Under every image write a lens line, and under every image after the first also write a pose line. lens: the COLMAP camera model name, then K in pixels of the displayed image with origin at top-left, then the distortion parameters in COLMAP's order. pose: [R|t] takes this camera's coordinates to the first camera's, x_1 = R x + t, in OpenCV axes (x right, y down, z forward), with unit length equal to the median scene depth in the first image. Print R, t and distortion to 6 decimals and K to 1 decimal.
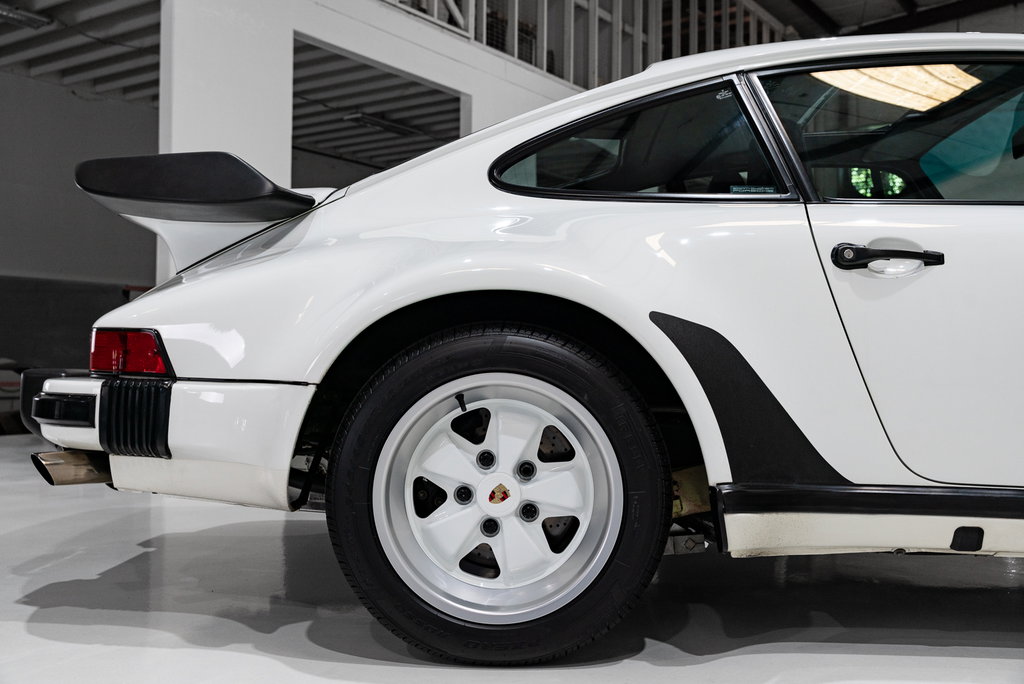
lens RADIAL K [[1034.9, 0, 503.9], [0, 1034.9, 333.2], [0, 0, 1]] dist [0.003004, 0.000000]
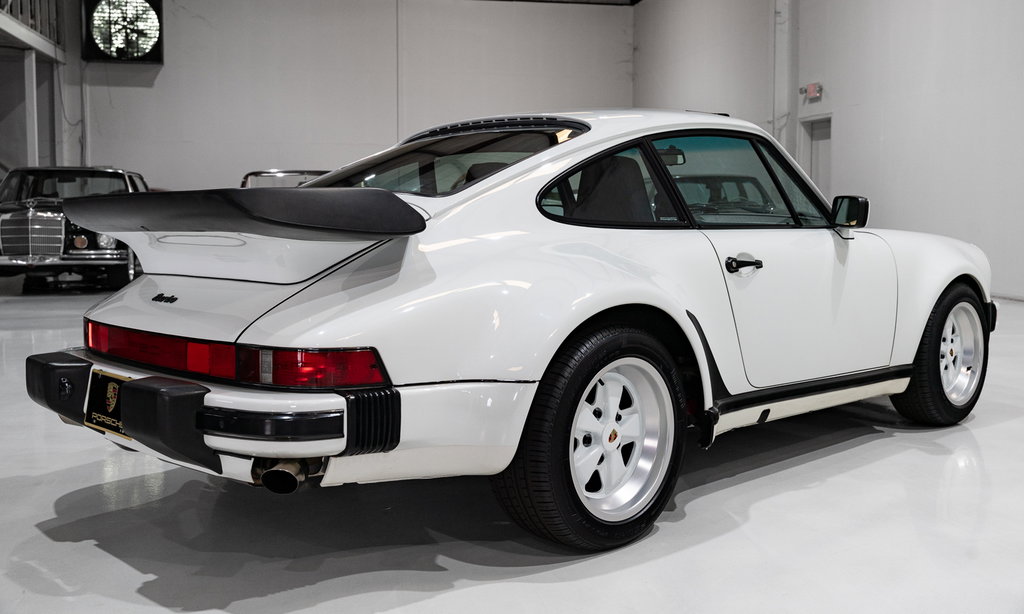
lens RADIAL K [[1022.3, 0, 519.1], [0, 1022.3, 266.2], [0, 0, 1]] dist [0.008141, 0.000000]
pose [[0.692823, -0.051614, 0.719259, -1.141040], [-0.014902, 0.996197, 0.085841, -0.214130], [-0.720954, -0.070191, 0.689419, 0.084289]]
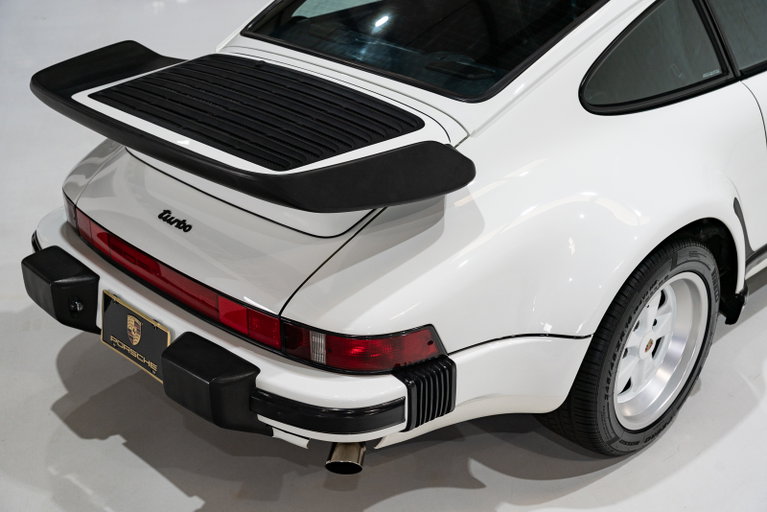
lens RADIAL K [[1088.1, 0, 395.9], [0, 1088.1, 249.0], [0, 0, 1]] dist [0.020106, 0.000000]
pose [[0.684043, -0.341254, 0.644694, -1.172953], [-0.013879, 0.877570, 0.479248, -0.683631], [-0.729310, -0.336774, 0.595559, 0.383366]]
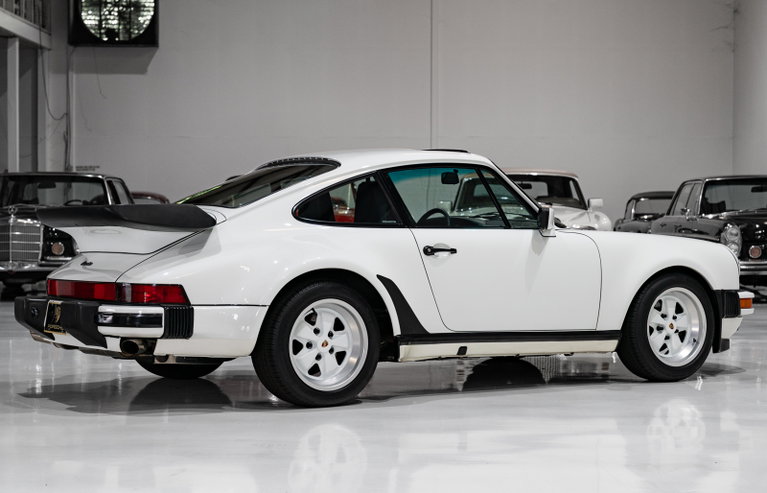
lens RADIAL K [[1532.3, 0, 377.8], [0, 1532.3, 218.5], [0, 0, 1]] dist [0.089372, 0.000000]
pose [[0.826219, -0.010502, 0.563251, -2.076688], [-0.010247, 0.999381, 0.033664, -0.296537], [-0.563256, -0.033585, 0.825600, -2.287355]]
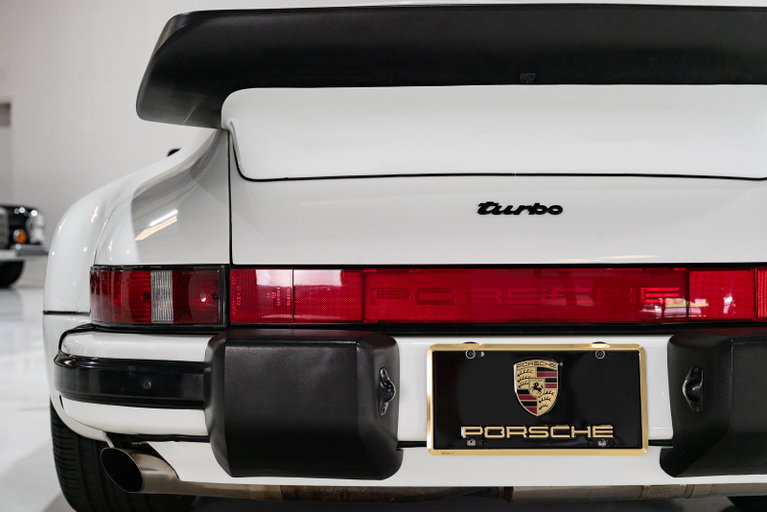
lens RADIAL K [[1088.1, 0, 387.8], [0, 1088.1, 260.8], [0, 0, 1]] dist [0.020106, 0.000000]
pose [[-0.054147, -0.038246, 0.997800, -1.303052], [-0.039428, 0.998569, 0.036136, -0.022544], [-0.997754, -0.037384, -0.055578, 1.592770]]
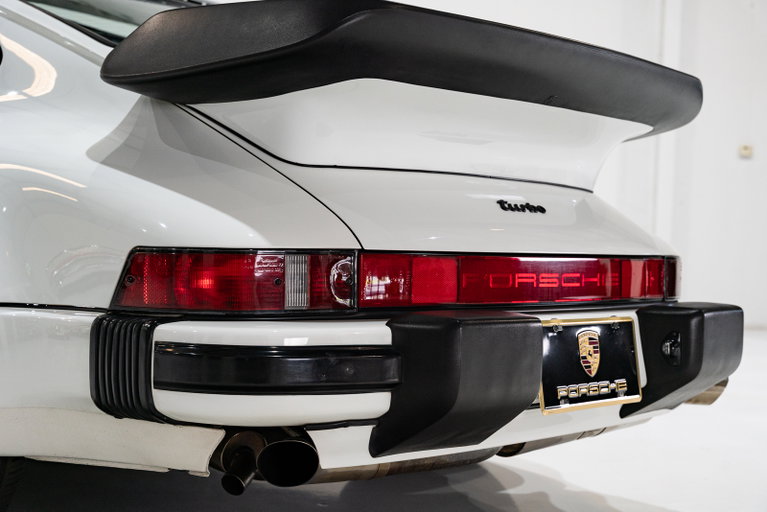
lens RADIAL K [[1088.1, 0, 383.1], [0, 1088.1, 255.6], [0, 0, 1]] dist [0.020106, 0.000000]
pose [[-0.734217, -0.045691, 0.677376, -1.048001], [-0.068458, 0.997630, -0.006909, 0.024883], [-0.675455, -0.051445, -0.735605, 2.281860]]
